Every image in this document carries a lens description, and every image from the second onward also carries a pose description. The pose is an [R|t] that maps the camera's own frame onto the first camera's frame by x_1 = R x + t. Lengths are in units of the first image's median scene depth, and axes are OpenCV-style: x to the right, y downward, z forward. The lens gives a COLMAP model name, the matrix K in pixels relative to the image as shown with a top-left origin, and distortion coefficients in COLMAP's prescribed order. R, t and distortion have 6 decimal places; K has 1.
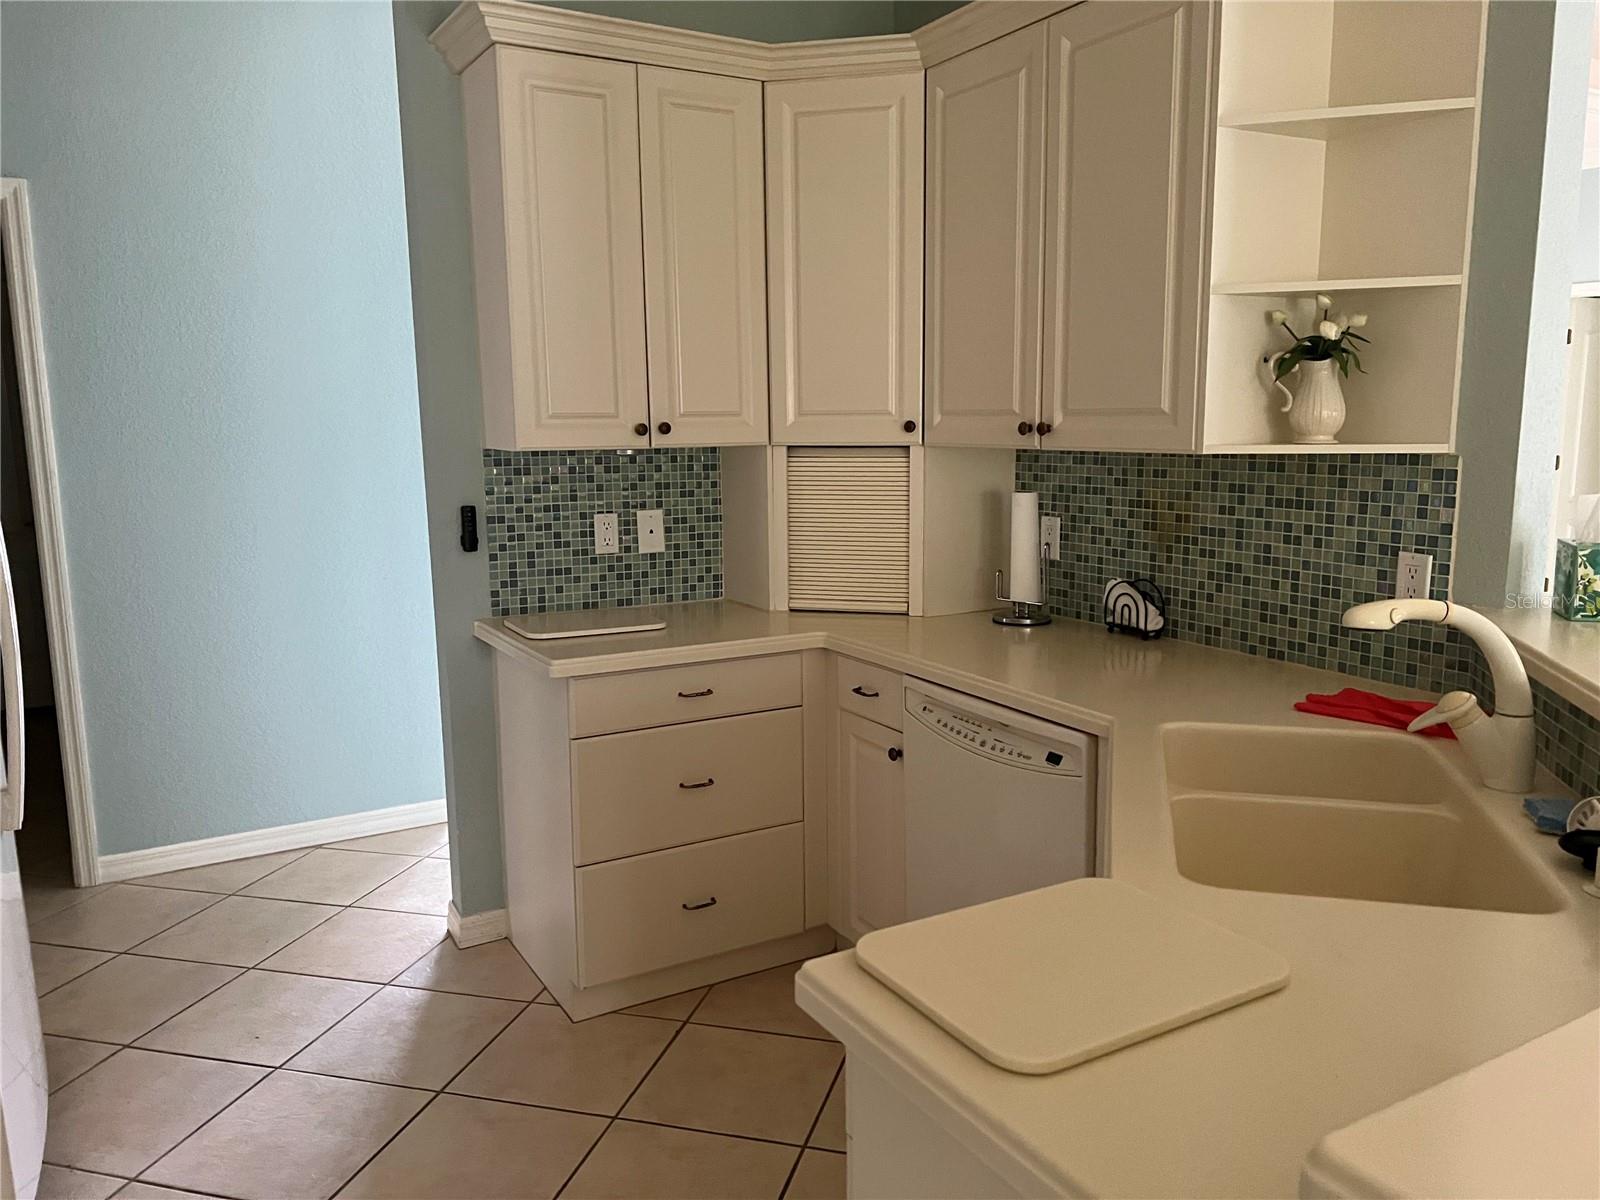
lens RADIAL K [[1195.8, 0, 802.0], [0, 1195.8, 593.9], [0, 0, 1]] dist [0.067354, -0.083131]
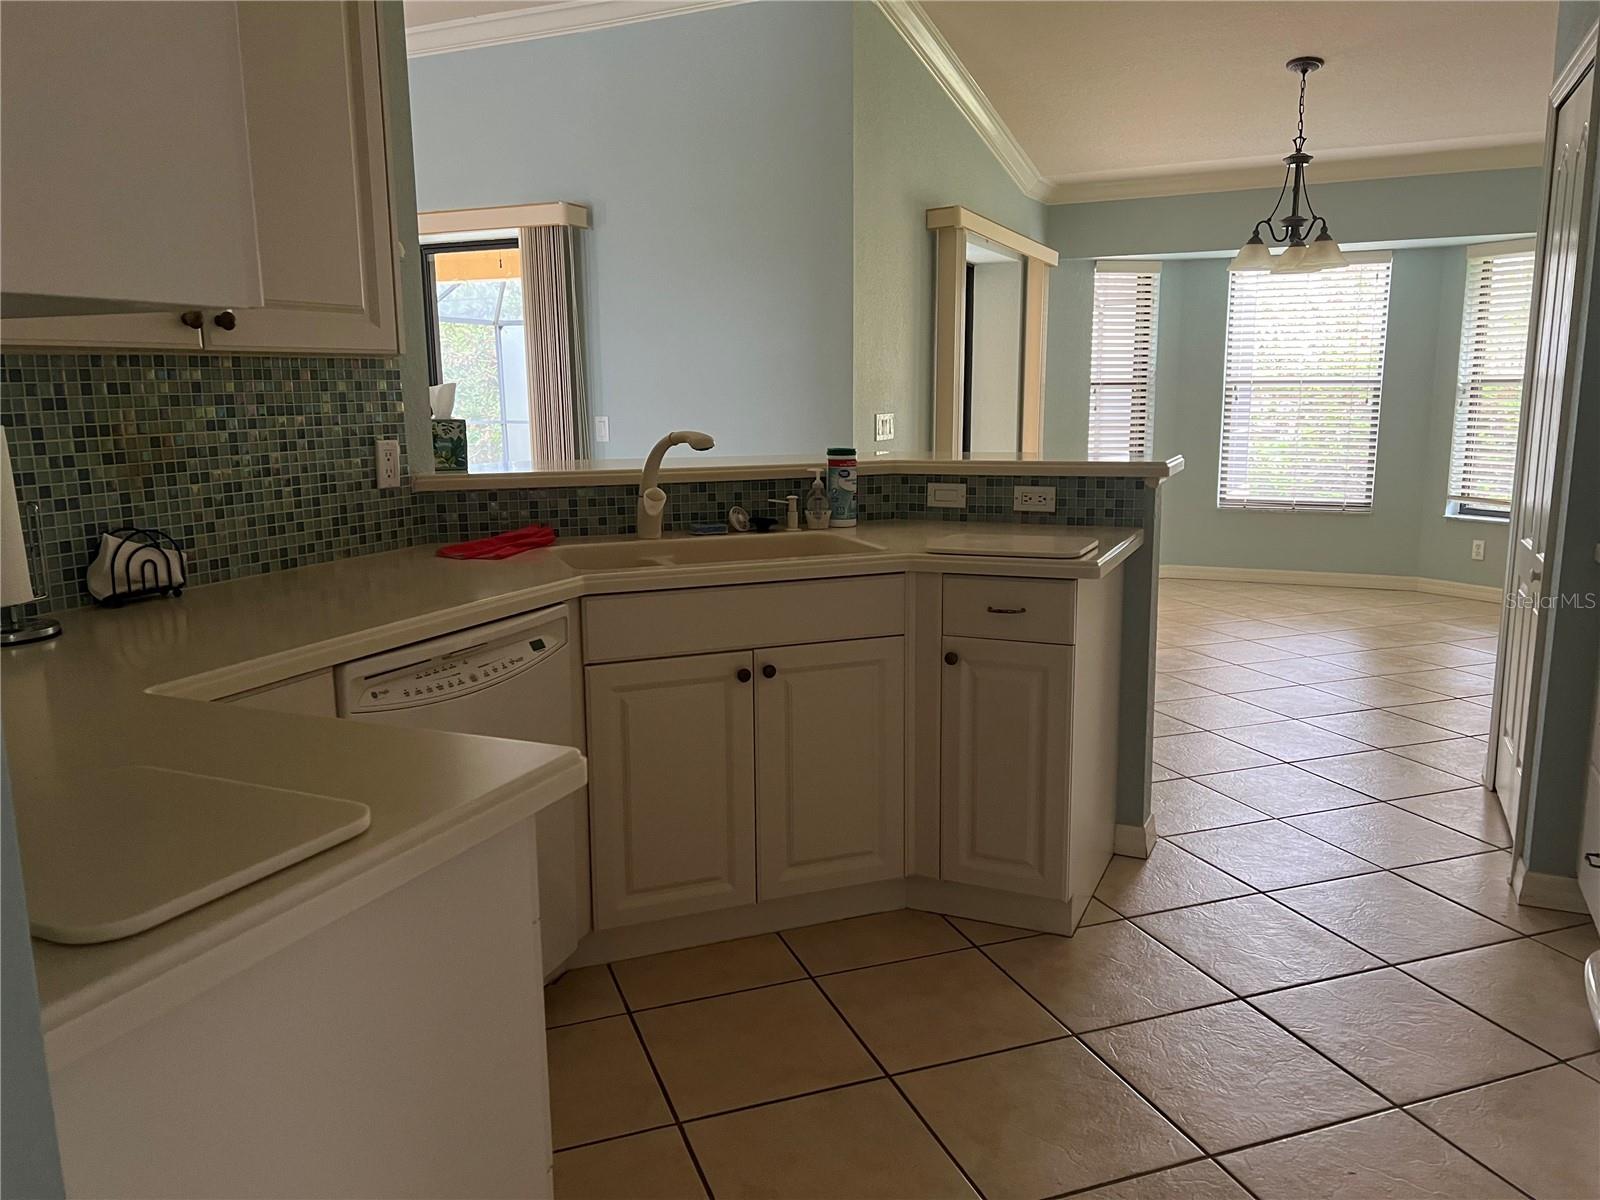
lens RADIAL K [[1195.8, 0, 804.1], [0, 1195.8, 591.2], [0, 0, 1]] dist [0.067354, -0.083131]
pose [[-0.590883, -0.121486, 0.797558, -0.652841], [0.140375, 0.958035, 0.249929, -0.116904], [-0.794451, 0.259636, -0.549033, 1.202749]]
